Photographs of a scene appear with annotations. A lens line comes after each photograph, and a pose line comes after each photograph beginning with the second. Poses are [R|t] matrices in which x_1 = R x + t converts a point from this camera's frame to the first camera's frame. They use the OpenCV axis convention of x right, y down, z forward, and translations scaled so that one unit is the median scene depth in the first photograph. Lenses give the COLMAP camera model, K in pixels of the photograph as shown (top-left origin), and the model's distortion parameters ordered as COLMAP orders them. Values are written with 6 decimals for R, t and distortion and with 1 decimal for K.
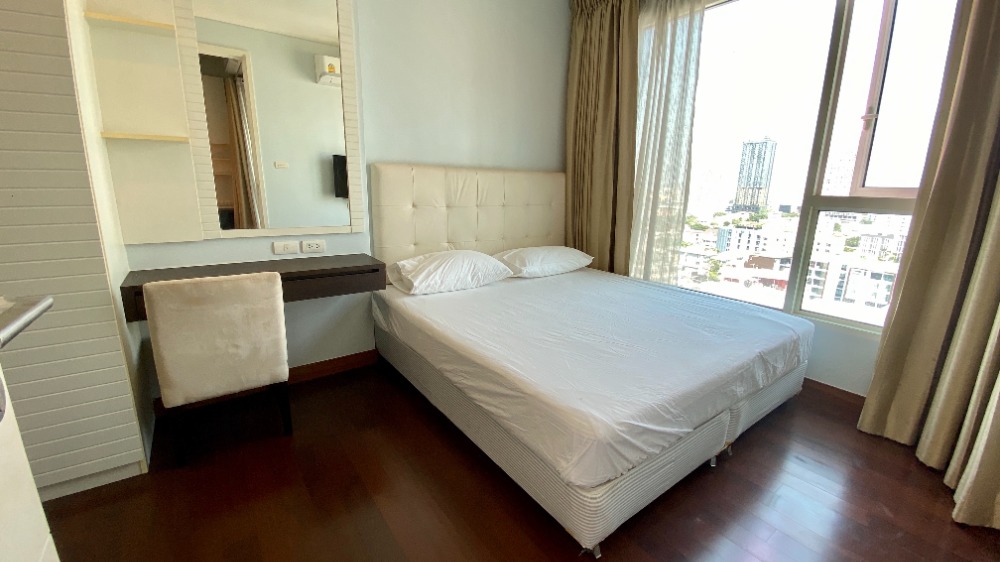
lens RADIAL K [[400.8, 0, 499.4], [0, 400.8, 276.2], [0, 0, 1]] dist [0.003415, -0.009427]
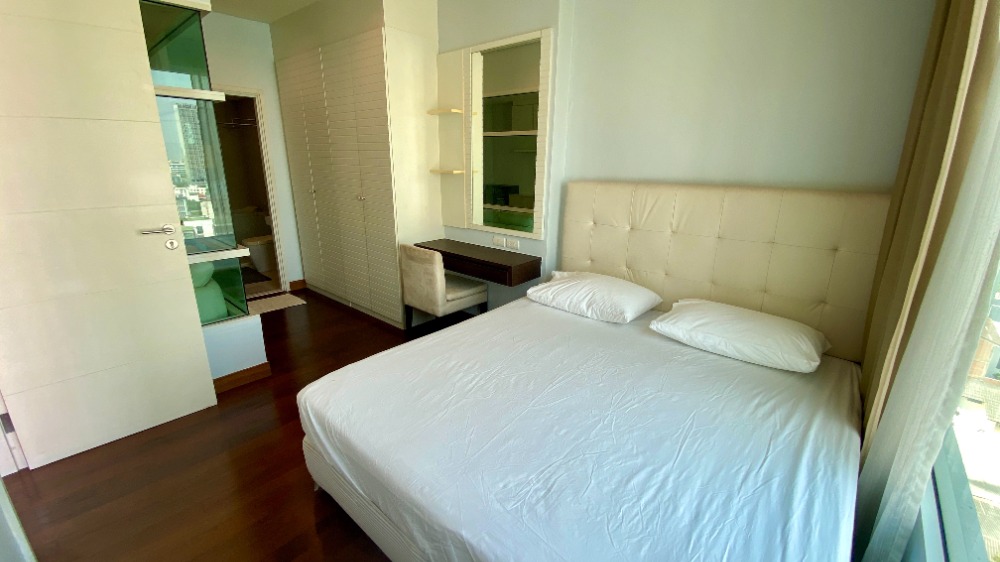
lens RADIAL K [[400.8, 0, 501.5], [0, 400.8, 279.1], [0, 0, 1]] dist [0.003415, -0.009427]
pose [[0.217292, 0.251400, -0.943177, 0.684335], [-0.220933, 0.953855, 0.203346, -0.185409], [0.950775, 0.164194, 0.262808, 0.518610]]
